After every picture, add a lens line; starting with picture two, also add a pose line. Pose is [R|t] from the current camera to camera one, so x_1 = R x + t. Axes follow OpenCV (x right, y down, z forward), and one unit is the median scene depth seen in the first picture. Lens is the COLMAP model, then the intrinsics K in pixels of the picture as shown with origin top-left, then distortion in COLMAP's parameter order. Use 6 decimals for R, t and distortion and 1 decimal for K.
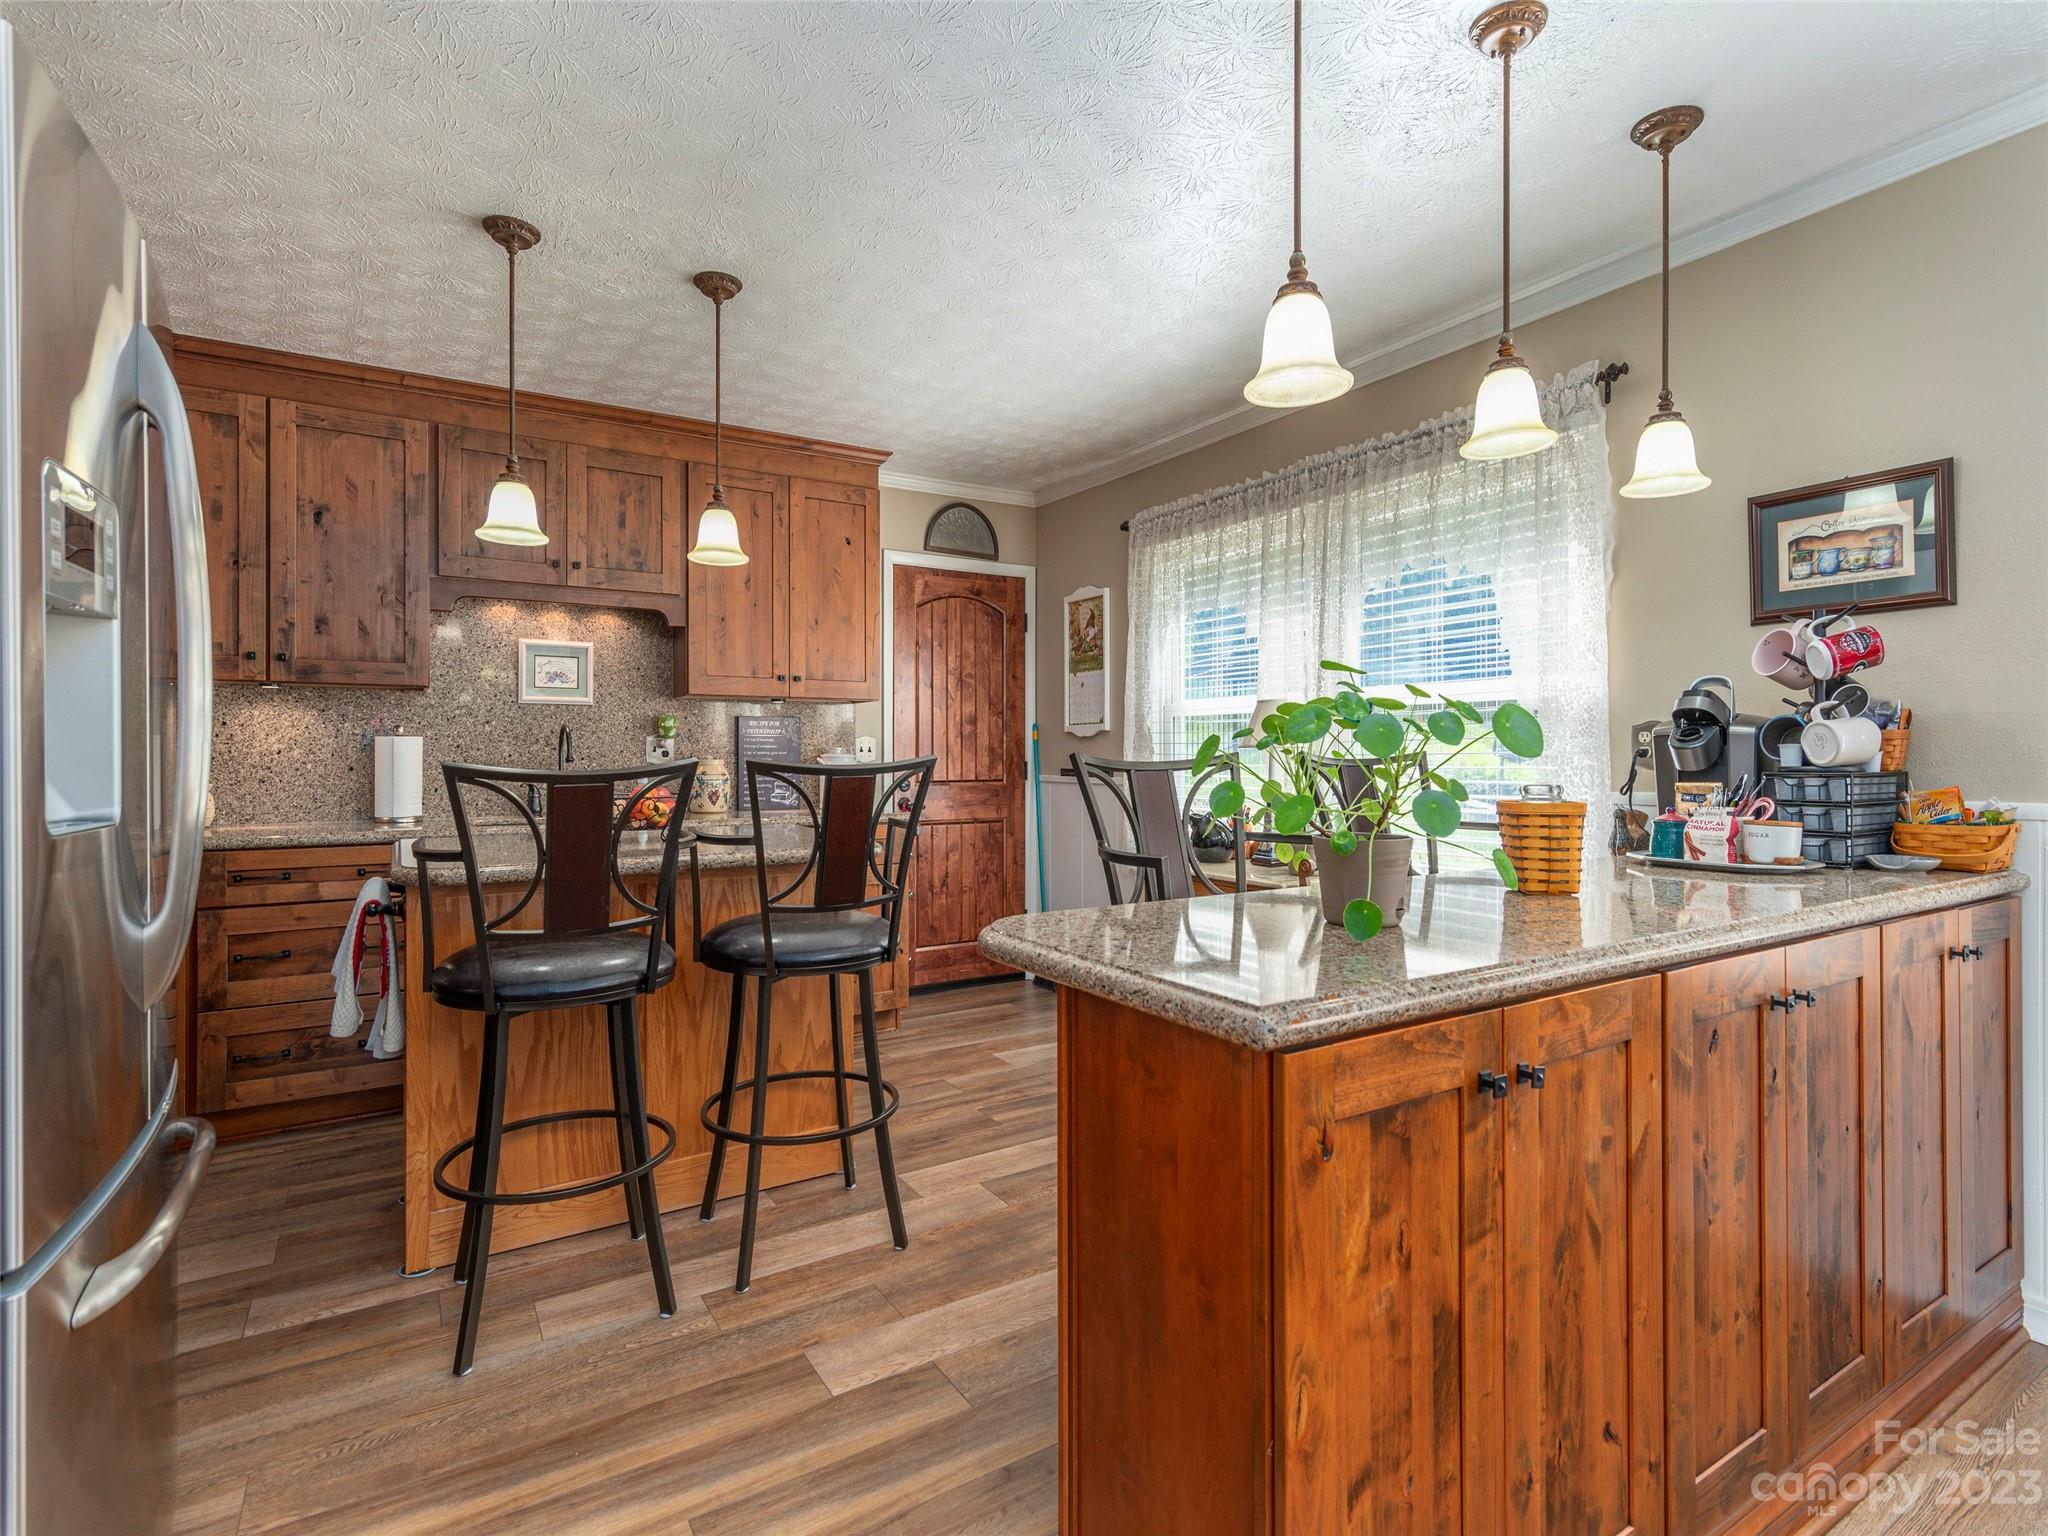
lens RADIAL K [[1010.7, 0, 1020.3], [0, 1010.7, 743.2], [0, 0, 1]] dist [0.005238, 0.002952]
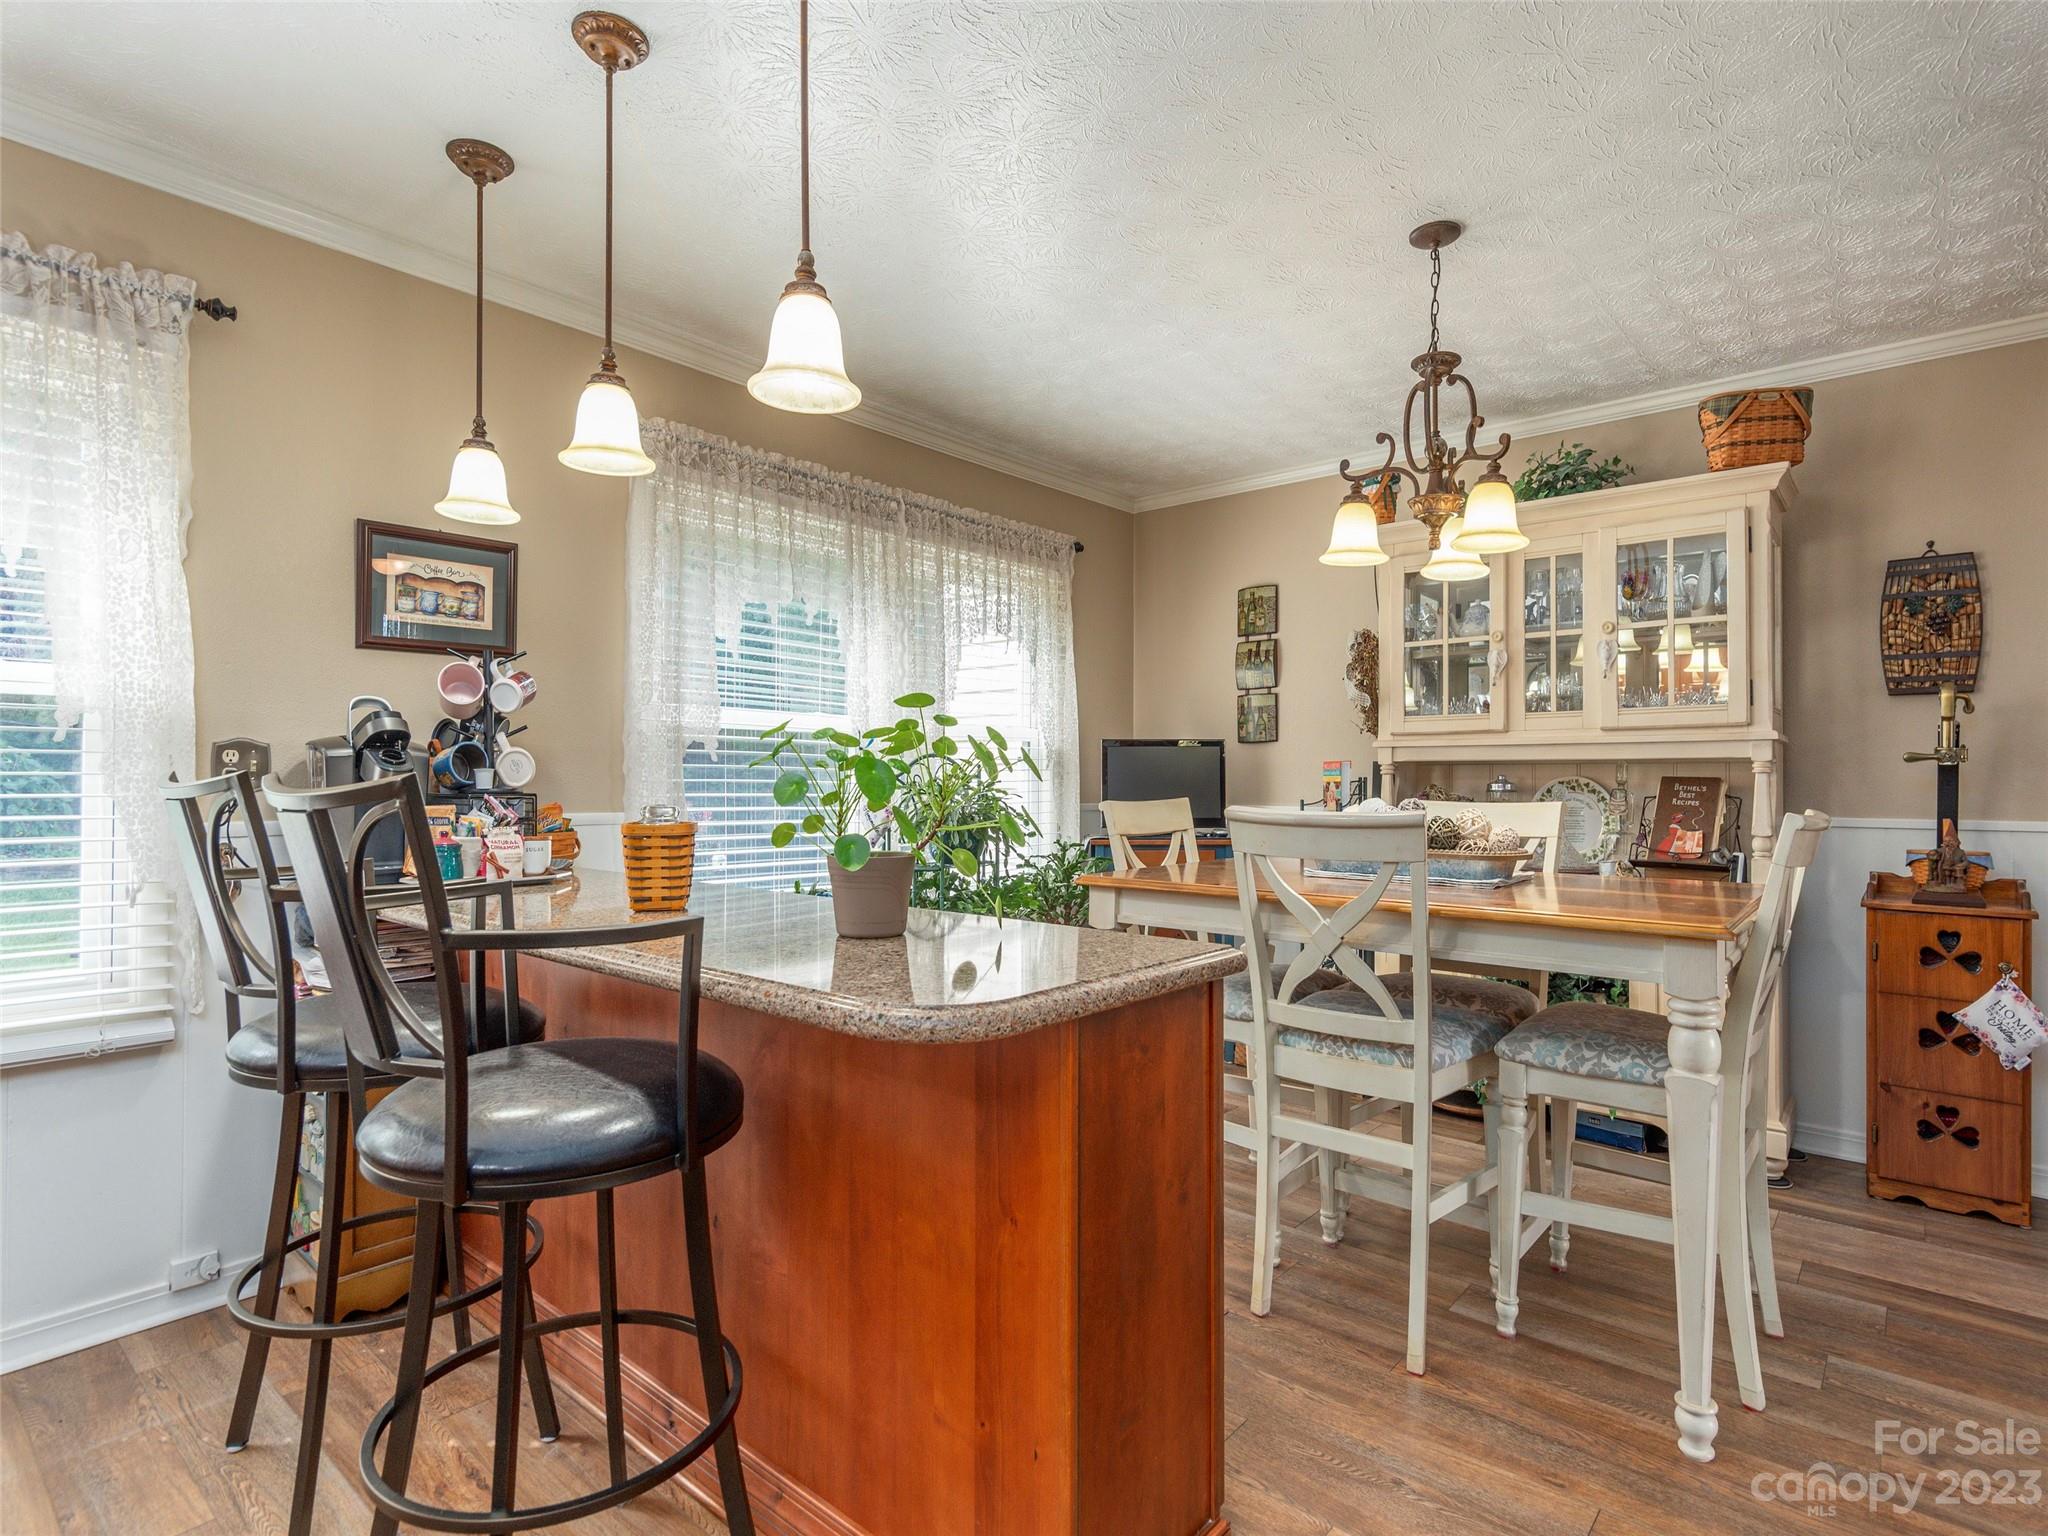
lens RADIAL K [[1064.7, 0, 1016.6], [0, 1064.7, 770.6], [0, 0, 1]] dist [-0.001236, 0.001410]
pose [[-0.301376, 0.007517, 0.953476, -0.482738], [-0.013556, 0.999834, -0.012168, 0.008344], [-0.953409, -0.016593, -0.301224, 0.728389]]
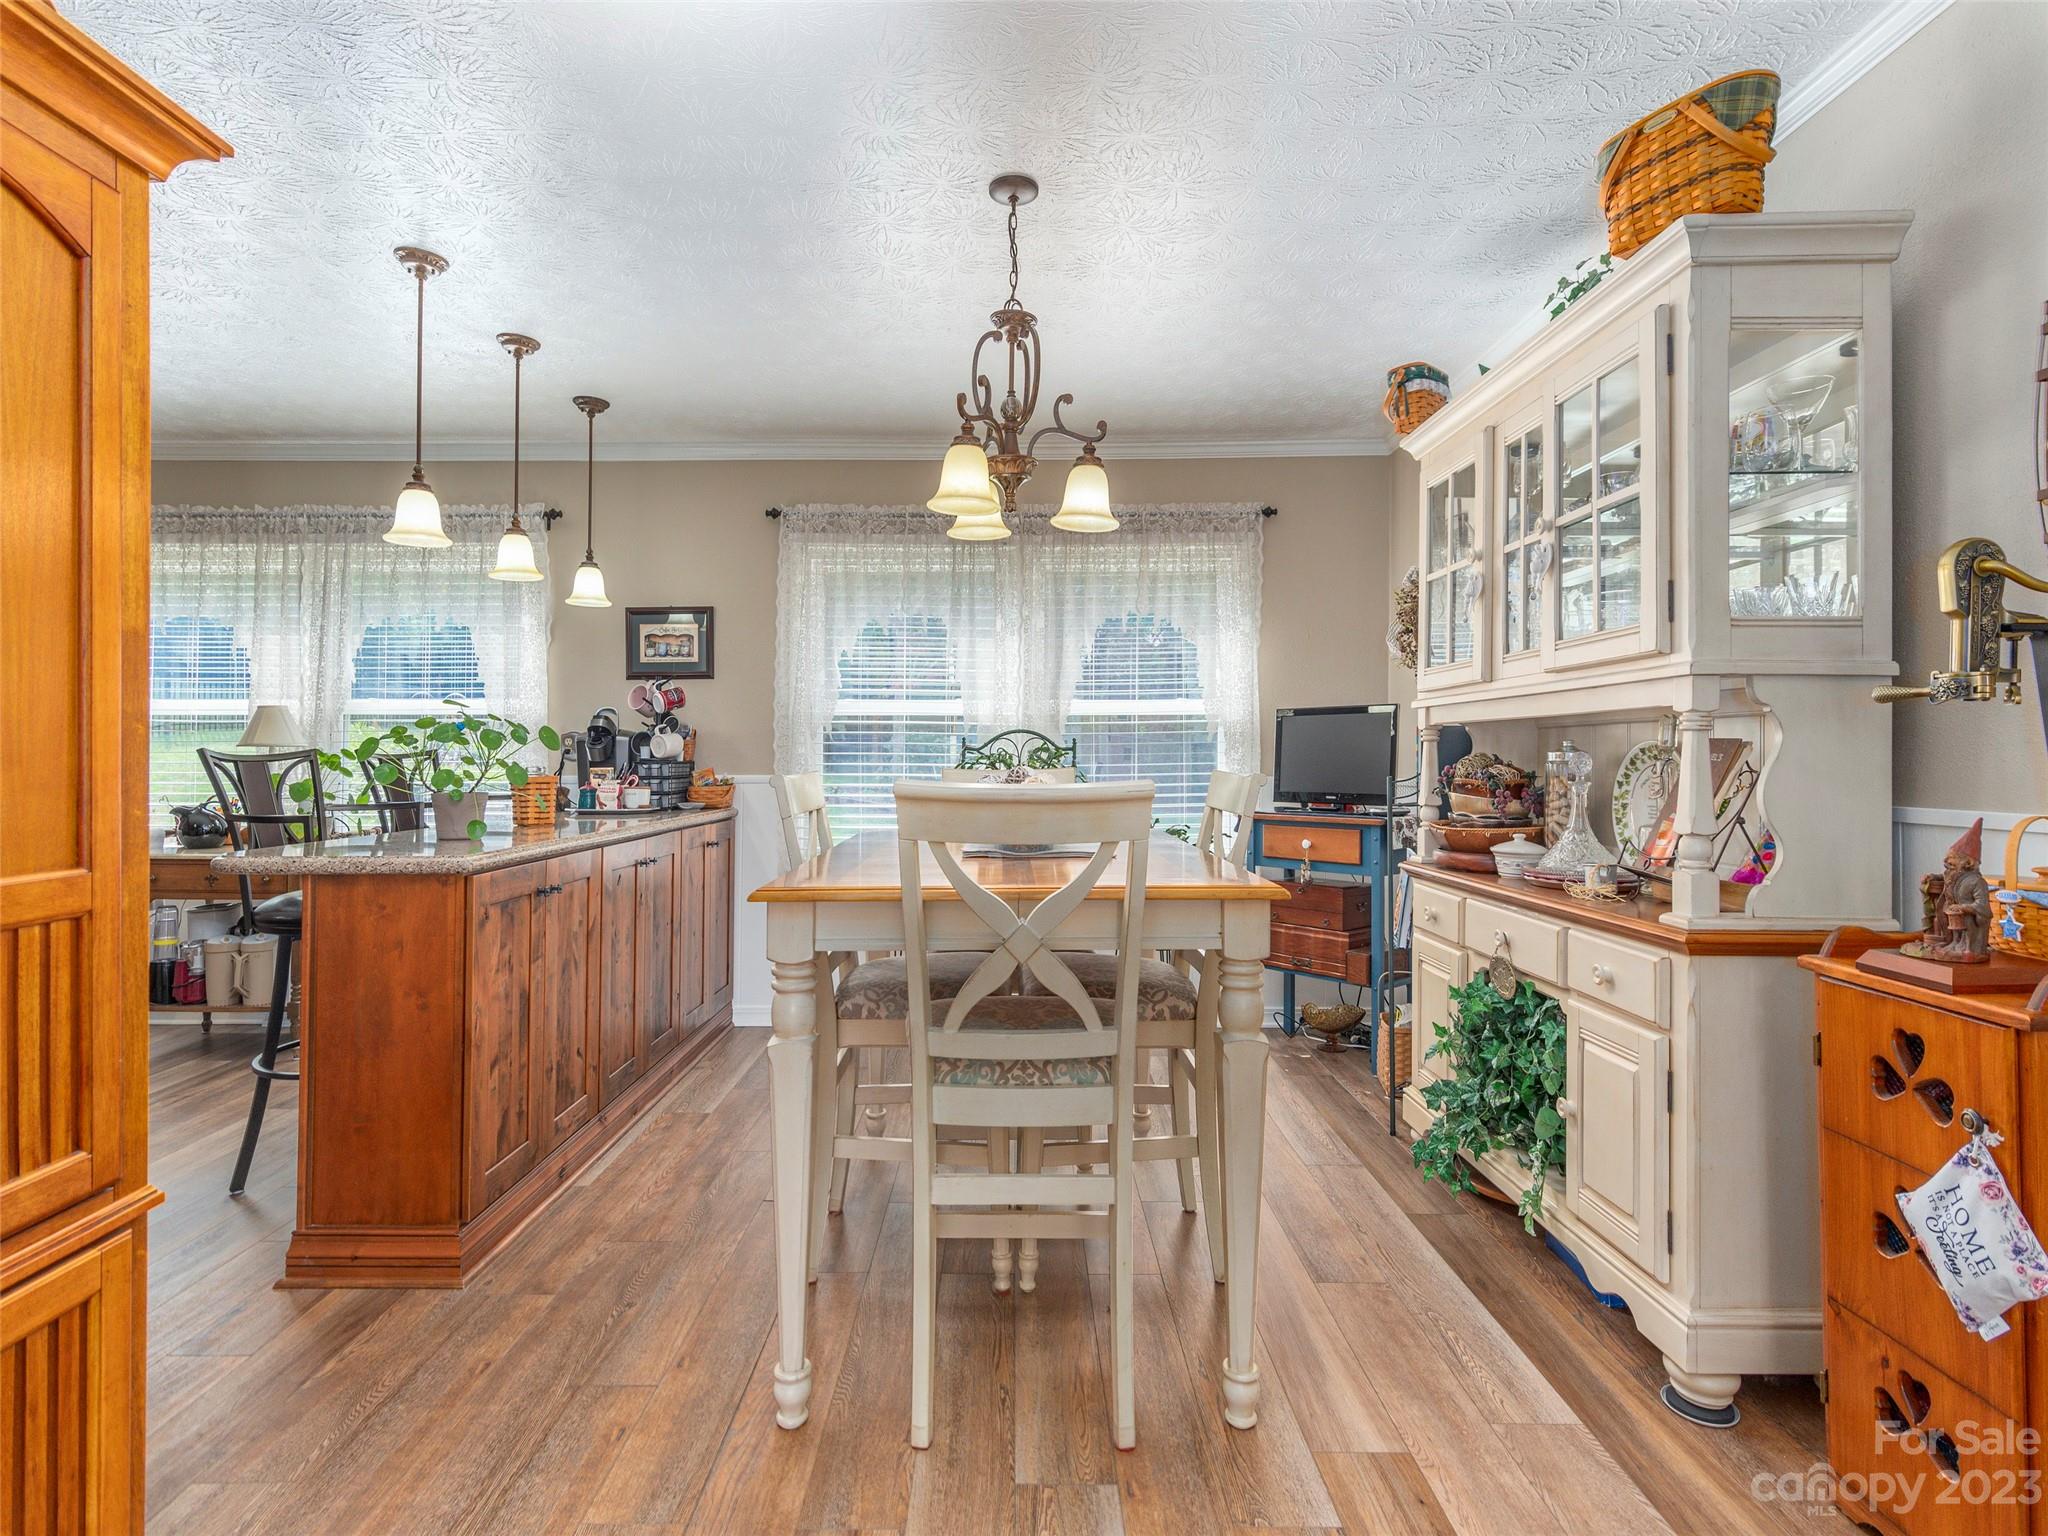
lens RADIAL K [[1010.7, 0, 1005.0], [0, 1010.7, 744.1], [0, 0, 1]] dist [0.005238, 0.002952]
pose [[0.536248, 0.011458, 0.843983, -0.430989], [-0.009741, 0.999925, -0.007386, 0.003420], [-0.844004, -0.004260, 0.536319, -0.525933]]
